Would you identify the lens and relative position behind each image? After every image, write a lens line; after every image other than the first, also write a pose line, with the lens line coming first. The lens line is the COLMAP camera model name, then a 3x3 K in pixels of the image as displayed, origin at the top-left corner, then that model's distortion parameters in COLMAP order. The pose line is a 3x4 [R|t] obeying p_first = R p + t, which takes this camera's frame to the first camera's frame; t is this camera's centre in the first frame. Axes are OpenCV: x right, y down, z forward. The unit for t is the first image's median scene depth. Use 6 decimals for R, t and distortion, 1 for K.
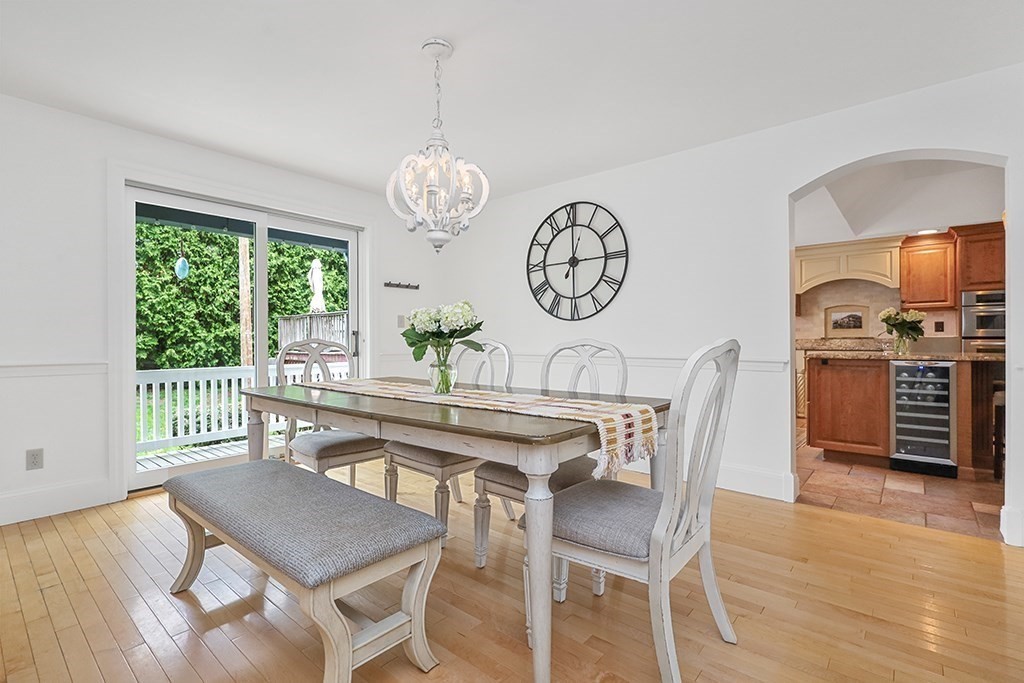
lens RADIAL K [[473.7, 0, 507.3], [0, 473.7, 338.6], [0, 0, 1]] dist [-0.000606, 0.001440]
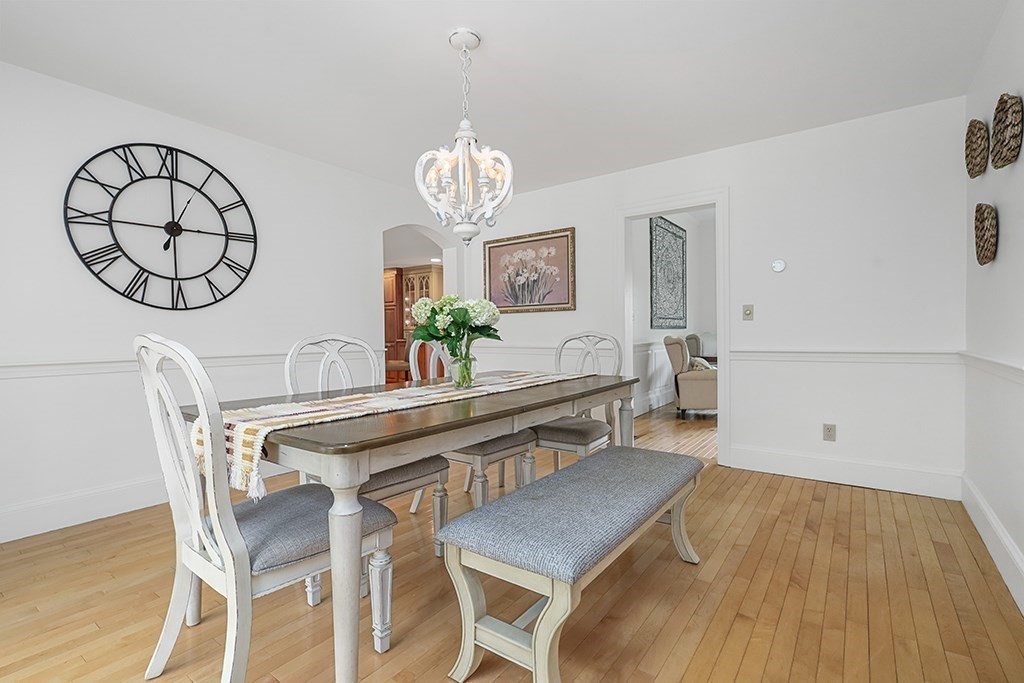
lens RADIAL K [[473.7, 0, 511.6], [0, 473.7, 337.8], [0, 0, 1]] dist [-0.000606, 0.001440]
pose [[-0.093319, -0.013626, 0.995543, -0.636911], [0.008079, 0.999863, 0.014442, -0.001728], [-0.995603, 0.009390, -0.093196, 0.555032]]
